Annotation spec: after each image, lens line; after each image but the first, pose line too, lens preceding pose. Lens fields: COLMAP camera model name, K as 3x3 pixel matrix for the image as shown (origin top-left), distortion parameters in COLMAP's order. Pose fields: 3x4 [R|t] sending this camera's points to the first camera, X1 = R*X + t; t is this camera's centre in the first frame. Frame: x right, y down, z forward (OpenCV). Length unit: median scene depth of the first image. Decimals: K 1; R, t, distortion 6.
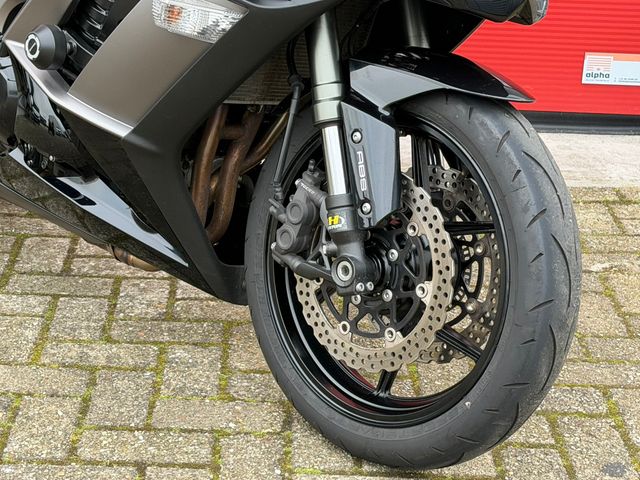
lens RADIAL K [[1512.9, 0, 320.4], [0, 1512.9, 254.8], [0, 0, 1]] dist [0.140925, 0.000000]
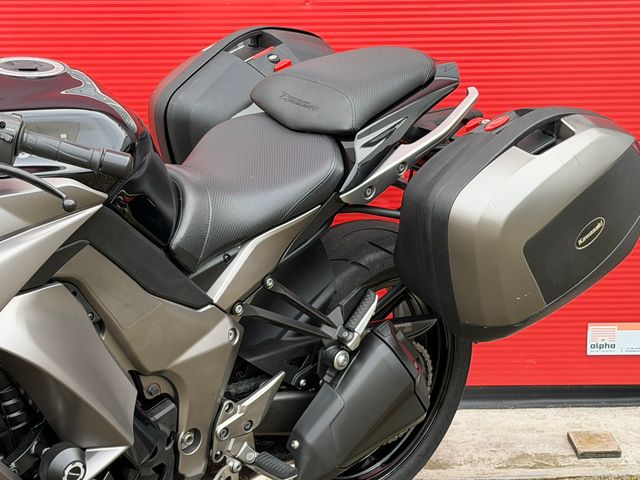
lens RADIAL K [[1512.9, 0, 310.0], [0, 1512.9, 240.2], [0, 0, 1]] dist [0.140925, 0.000000]
pose [[0.998328, -0.056454, -0.012453, 0.023018], [0.054210, 0.989001, -0.137617, -0.100399], [0.020085, 0.136712, 0.990407, 0.067230]]
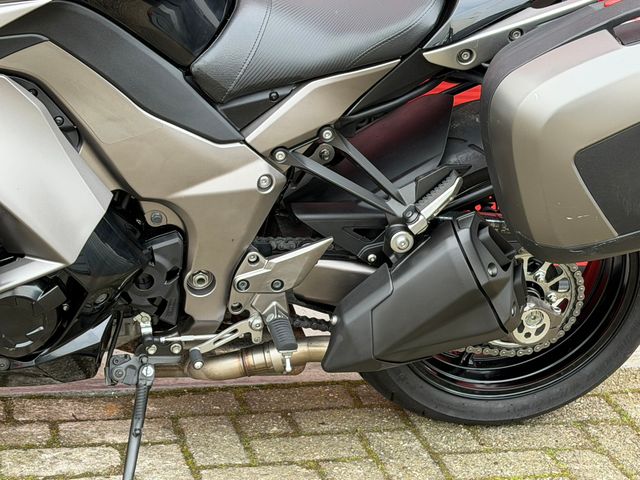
lens RADIAL K [[1512.9, 0, 330.0], [0, 1512.9, 258.7], [0, 0, 1]] dist [0.140925, 0.000000]
pose [[0.860784, 0.195705, -0.469840, 0.449796], [-0.211987, 0.977095, 0.018618, -0.163679], [0.462722, 0.083574, 0.882555, 0.309146]]
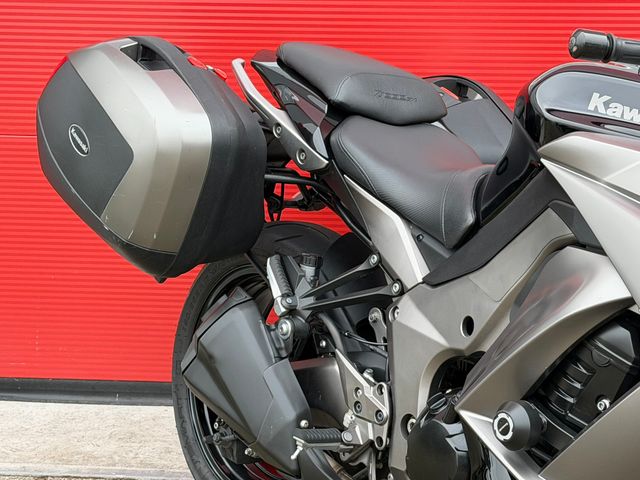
lens RADIAL K [[1512.9, 0, 325.2], [0, 1512.9, 245.9], [0, 0, 1]] dist [0.140925, 0.000000]
pose [[0.992958, -0.015986, -0.117385, -0.177888], [0.000435, 0.991340, -0.131320, -0.118809], [0.118468, 0.130344, 0.984366, 0.082041]]
